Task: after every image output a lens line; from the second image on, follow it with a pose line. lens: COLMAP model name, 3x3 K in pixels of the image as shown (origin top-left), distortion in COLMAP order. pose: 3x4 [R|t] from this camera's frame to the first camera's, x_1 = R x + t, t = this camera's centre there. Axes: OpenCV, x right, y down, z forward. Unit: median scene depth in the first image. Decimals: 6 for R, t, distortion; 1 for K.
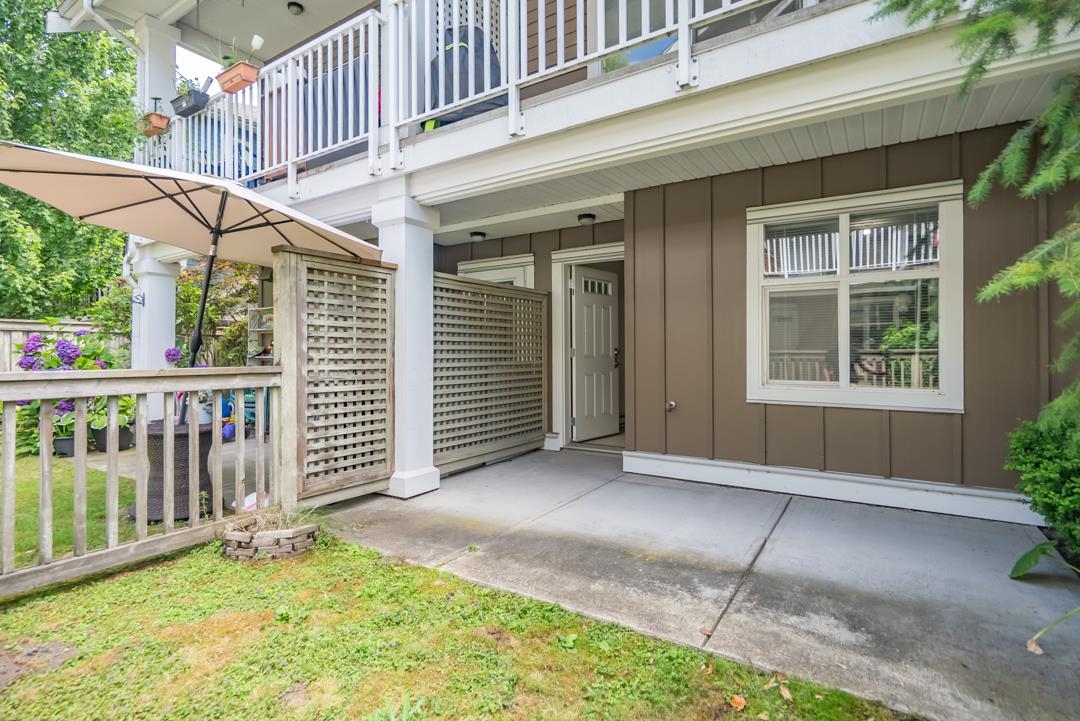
lens RADIAL K [[517.0, 0, 538.7], [0, 517.0, 353.0], [0, 0, 1]] dist [0.000651, 0.000640]
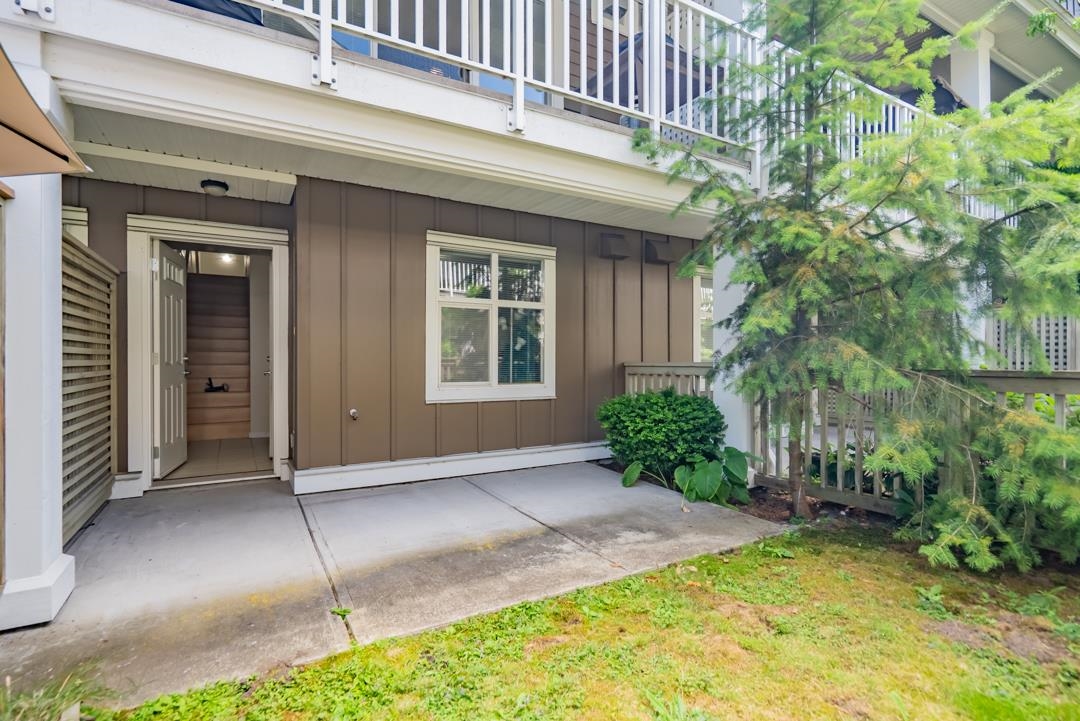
lens RADIAL K [[513.5, 0, 530.6], [0, 513.5, 359.3], [0, 0, 1]] dist [-0.011832, 0.000732]
pose [[0.471636, 0.004886, 0.881780, -0.708241], [-0.000698, 0.999986, -0.005168, 0.008778], [-0.881793, 0.001822, 0.471633, 0.420583]]
